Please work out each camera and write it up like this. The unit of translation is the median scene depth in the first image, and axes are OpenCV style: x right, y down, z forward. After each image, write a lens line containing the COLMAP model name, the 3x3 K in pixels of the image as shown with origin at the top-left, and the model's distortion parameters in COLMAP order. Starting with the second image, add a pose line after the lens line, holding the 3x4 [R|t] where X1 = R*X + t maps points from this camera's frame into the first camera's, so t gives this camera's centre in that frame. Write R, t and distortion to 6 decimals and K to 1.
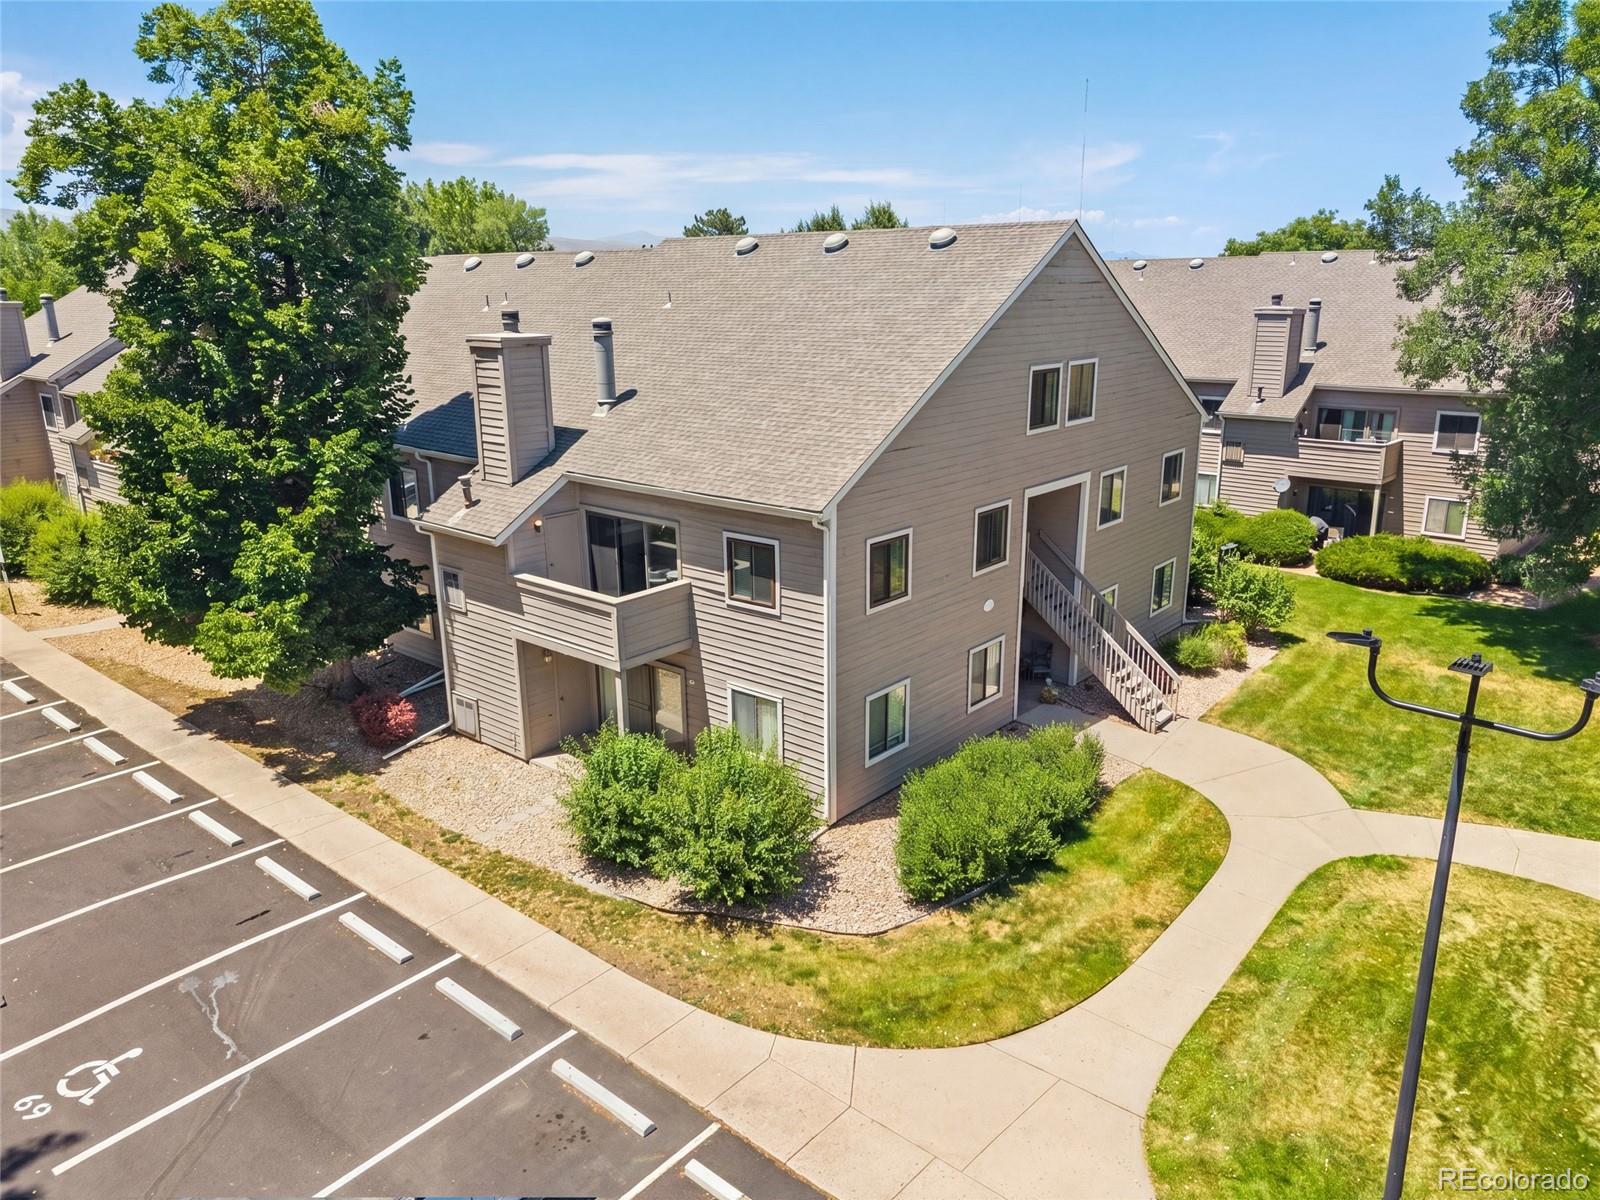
lens RADIAL K [[1138.3, 0, 800.0], [0, 1138.3, 600.0], [0, 0, 1]] dist [-0.000883, -0.000906]
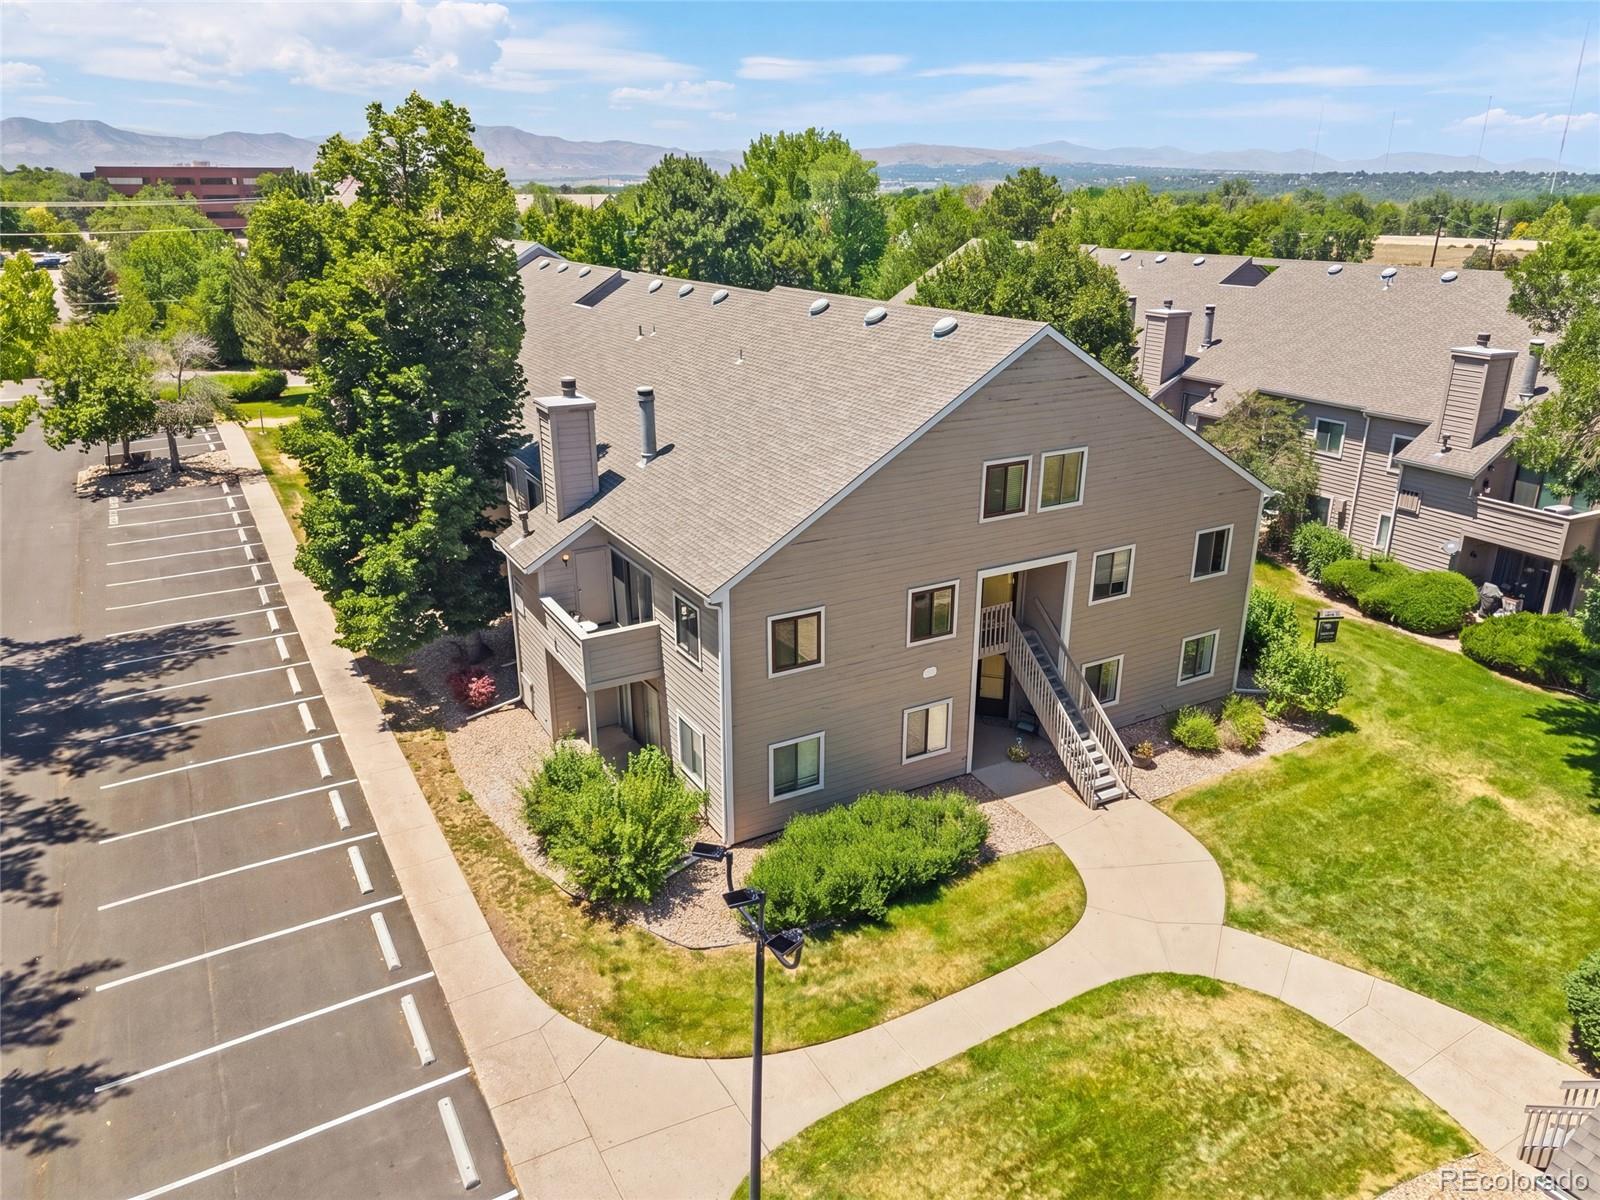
lens RADIAL K [[1118.6, 0, 793.3], [0, 1118.6, 597.7], [0, 0, 1]] dist [0.004815, -0.003886]
pose [[0.938670, 0.124866, -0.321414, 0.400818], [-0.100593, 0.990746, 0.091119, -0.160765], [0.329817, -0.053199, 0.942545, -0.068400]]
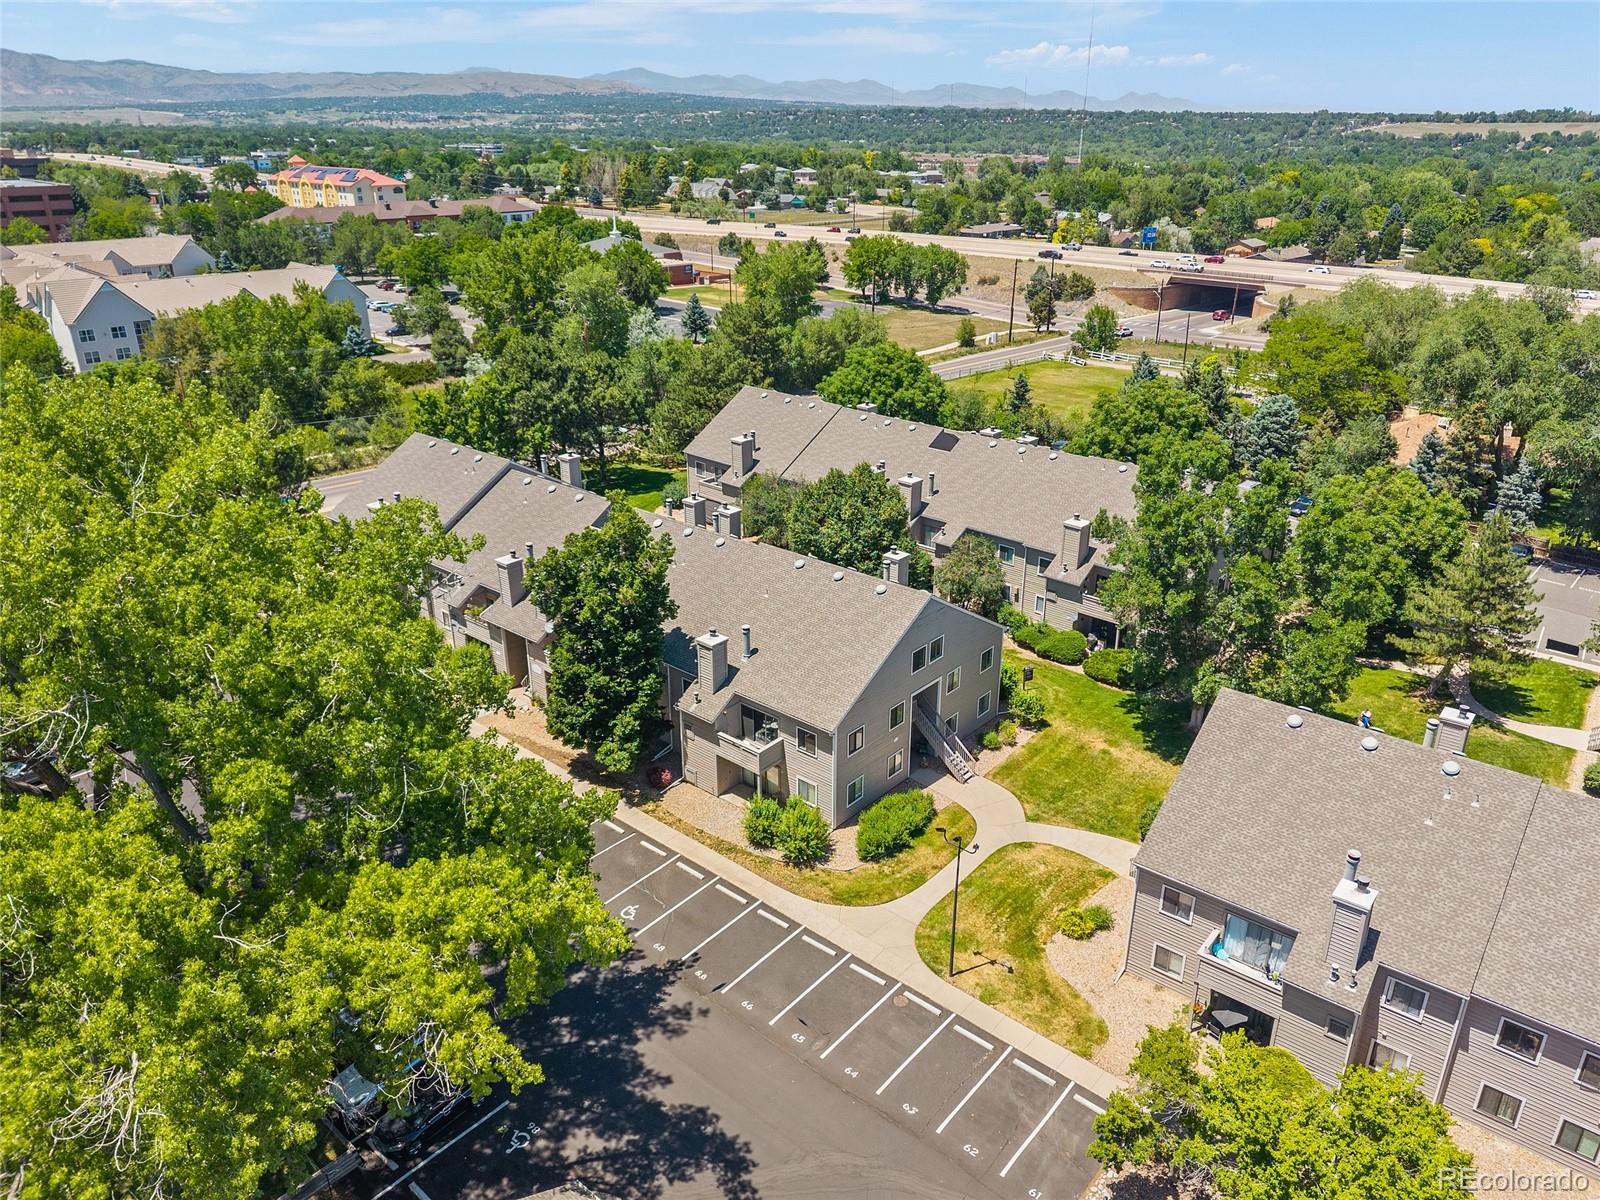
lens RADIAL K [[1118.6, 0, 793.3], [0, 1118.6, 597.7], [0, 0, 1]] dist [0.004815, -0.003886]
pose [[0.999927, 0.008995, -0.008014, -0.052551], [-0.007956, 0.992570, 0.121416, -0.654791], [0.009047, -0.121343, 0.992569, -1.562295]]
